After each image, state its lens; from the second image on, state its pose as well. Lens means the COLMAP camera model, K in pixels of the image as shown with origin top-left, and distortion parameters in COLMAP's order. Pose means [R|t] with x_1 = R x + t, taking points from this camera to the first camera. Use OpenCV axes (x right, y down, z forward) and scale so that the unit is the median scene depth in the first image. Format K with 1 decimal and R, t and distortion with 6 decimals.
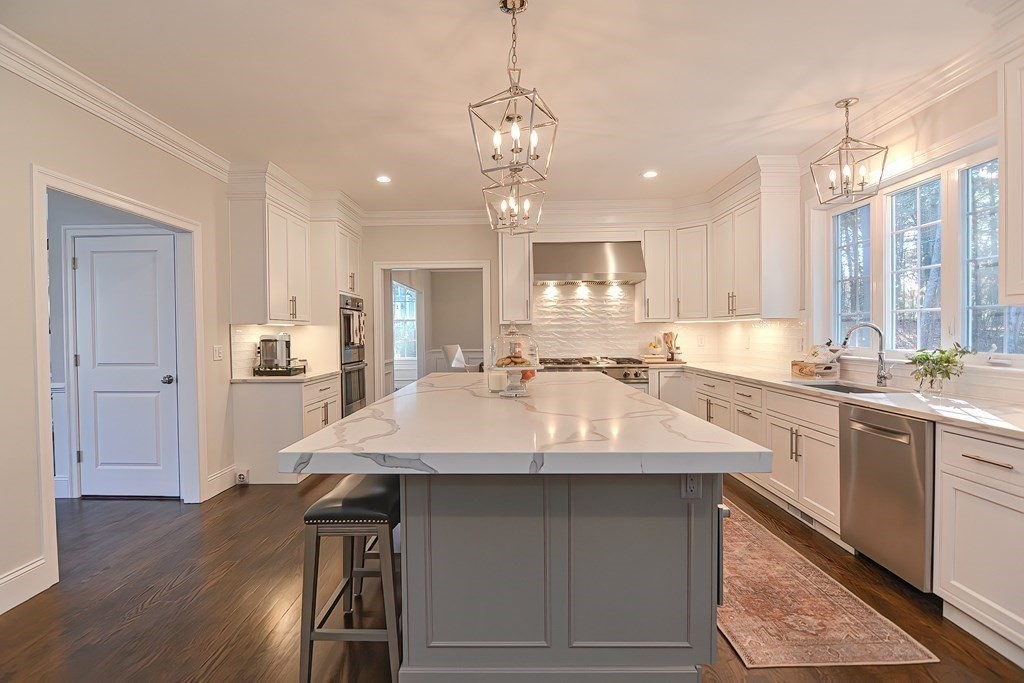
lens RADIAL K [[505.6, 0, 504.1], [0, 505.6, 339.3], [0, 0, 1]] dist [-0.006190, -0.004663]
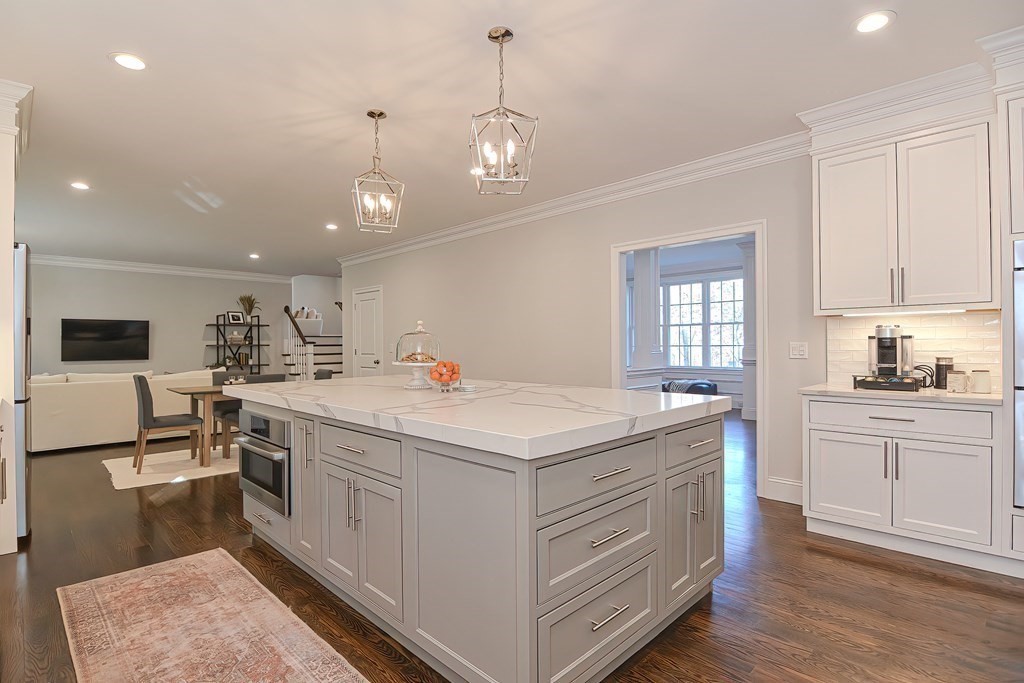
lens RADIAL K [[505.6, 0, 496.1], [0, 505.6, 339.3], [0, 0, 1]] dist [-0.006190, -0.004663]
pose [[-0.712176, 0.008580, -0.701948, 0.400133], [0.000783, 0.999934, 0.011427, -0.005507], [0.702000, 0.007588, -0.712136, 1.124203]]
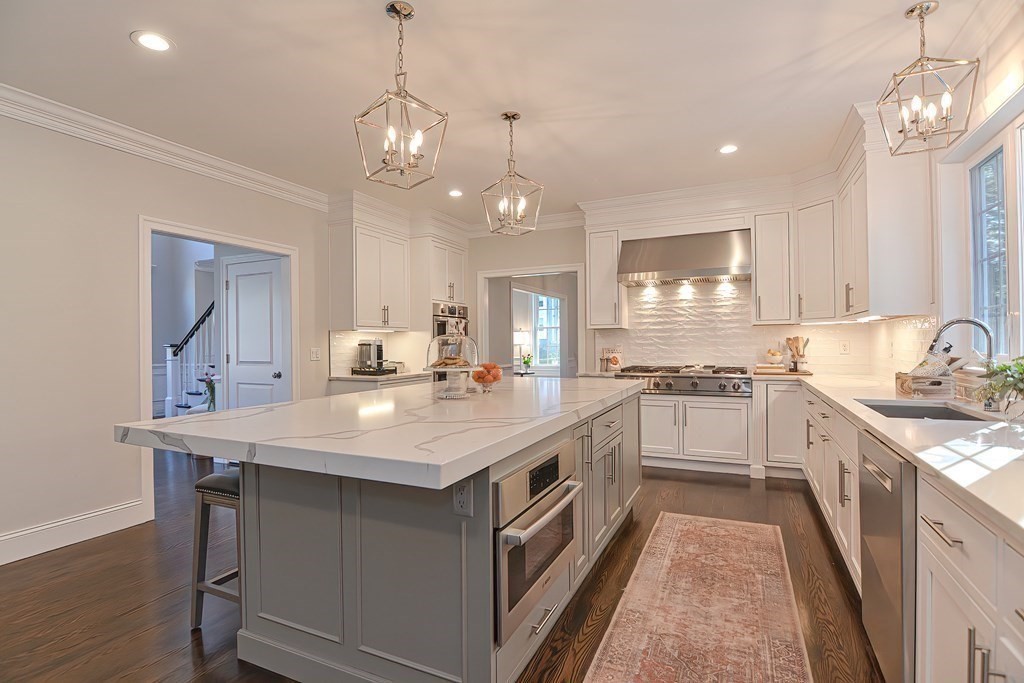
lens RADIAL K [[505.6, 0, 504.0], [0, 505.6, 339.0], [0, 0, 1]] dist [-0.006190, -0.004663]
pose [[0.908454, -0.002423, -0.417978, 0.307912], [-0.005005, 0.999848, -0.016673, 0.007697], [0.417955, 0.017238, 0.908304, 0.083120]]
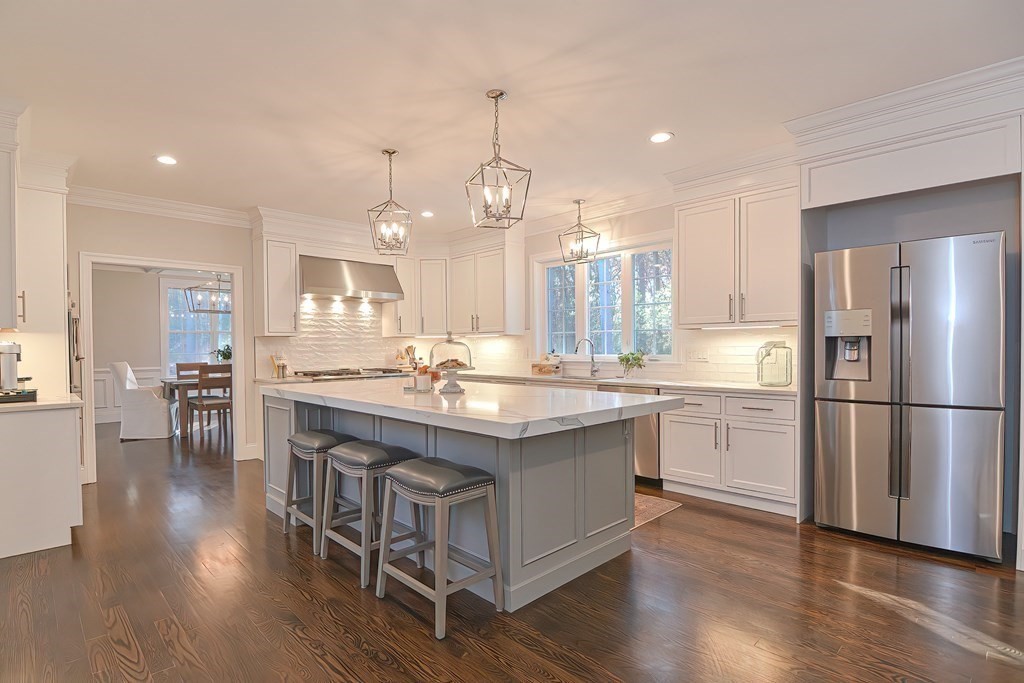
lens RADIAL K [[505.6, 0, 502.6], [0, 505.6, 348.6], [0, 0, 1]] dist [-0.006190, -0.004663]
pose [[0.710752, 0.000343, 0.703442, -0.444189], [0.011922, 0.999850, -0.012533, 0.013360], [-0.703342, 0.017294, 0.710642, 0.019695]]
